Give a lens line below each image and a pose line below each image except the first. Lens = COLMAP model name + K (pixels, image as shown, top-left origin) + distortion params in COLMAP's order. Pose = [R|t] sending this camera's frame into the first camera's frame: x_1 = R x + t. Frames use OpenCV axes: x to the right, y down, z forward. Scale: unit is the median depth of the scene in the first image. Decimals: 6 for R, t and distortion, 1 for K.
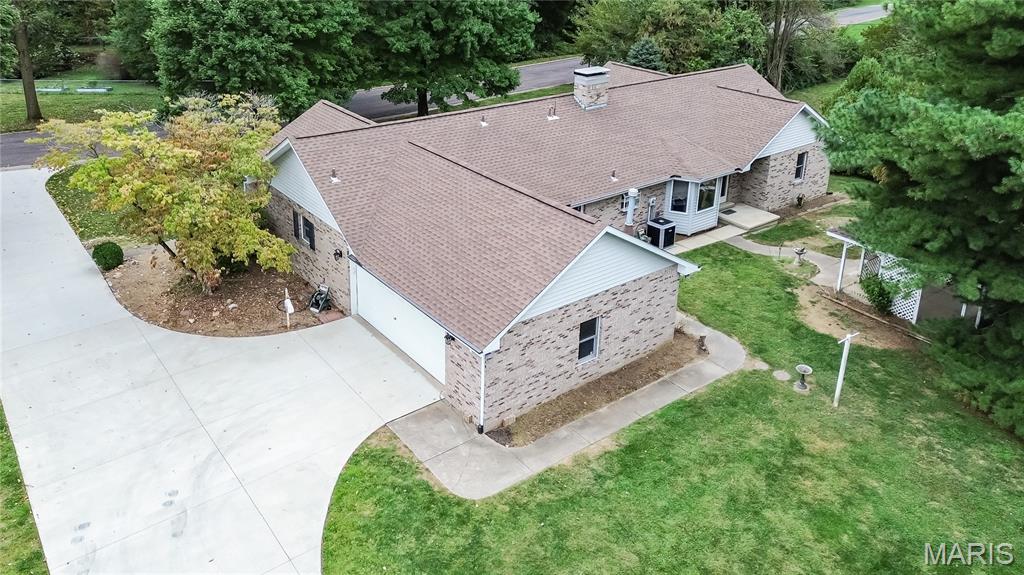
lens RADIAL K [[789.6, 0, 501.7], [0, 789.6, 148.3], [0, 0, 1]] dist [0.040268, -0.002449]
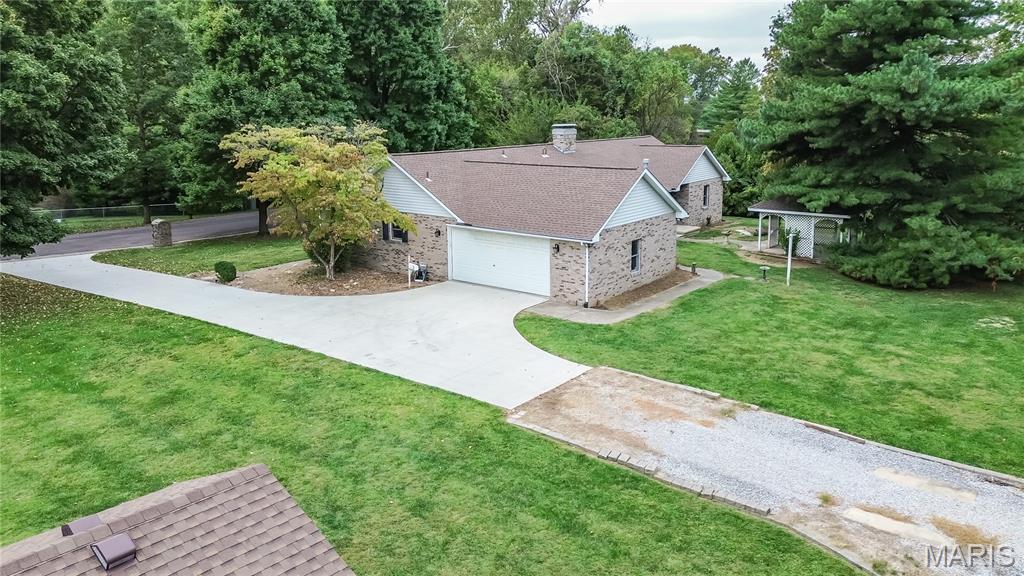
lens RADIAL K [[760.2, 0, 508.1], [0, 760.2, 225.6], [0, 0, 1]] dist [0.025952, 0.000343]
pose [[0.970087, -0.072094, 0.231807, -0.477230], [0.103088, 0.986851, -0.124490, 0.360546], [-0.219784, 0.144663, 0.964763, -0.354264]]
